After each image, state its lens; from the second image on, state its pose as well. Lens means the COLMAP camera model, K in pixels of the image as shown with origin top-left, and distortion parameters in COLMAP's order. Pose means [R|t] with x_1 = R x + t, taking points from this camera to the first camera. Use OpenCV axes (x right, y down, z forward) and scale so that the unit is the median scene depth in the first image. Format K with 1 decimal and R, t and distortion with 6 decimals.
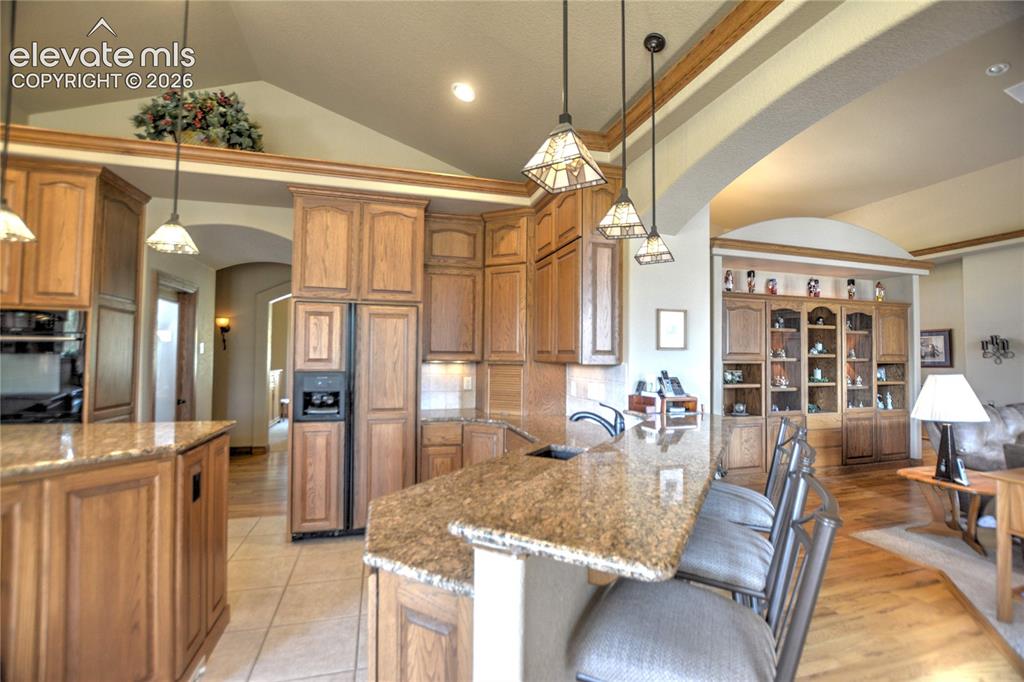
lens RADIAL K [[451.3, 0, 515.3], [0, 451.3, 342.0], [0, 0, 1]] dist [-0.032336, 0.003907]
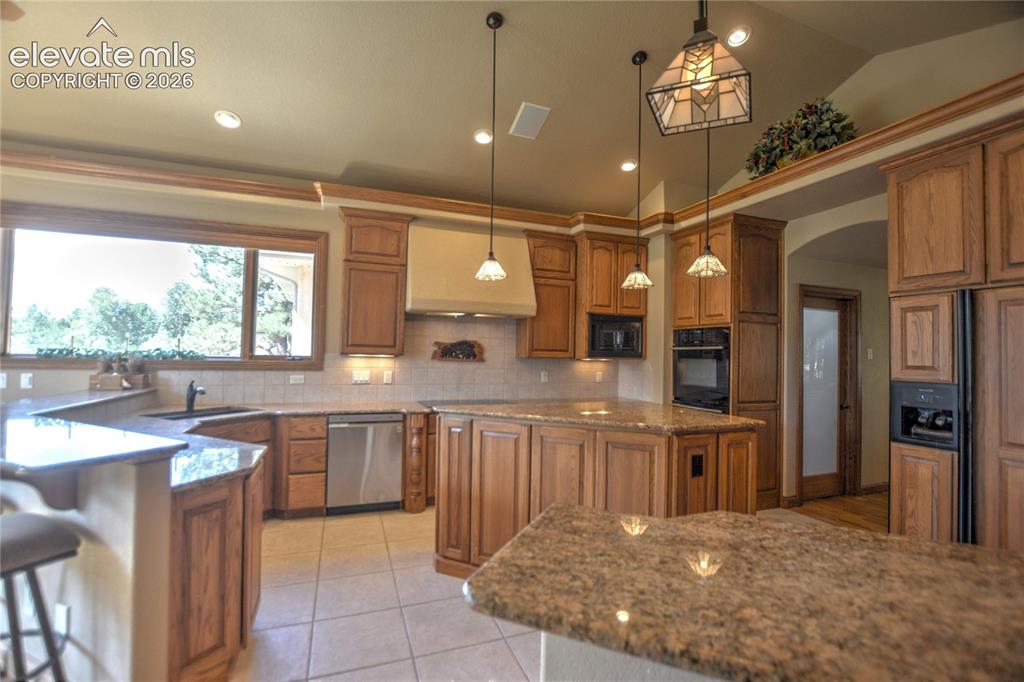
lens RADIAL K [[451.3, 0, 518.3], [0, 451.3, 343.8], [0, 0, 1]] dist [-0.032336, 0.003907]
pose [[0.084666, -0.029327, -0.995978, 0.278542], [0.016575, 0.999470, -0.028021, 0.008178], [0.996272, -0.014136, 0.085107, 0.230597]]
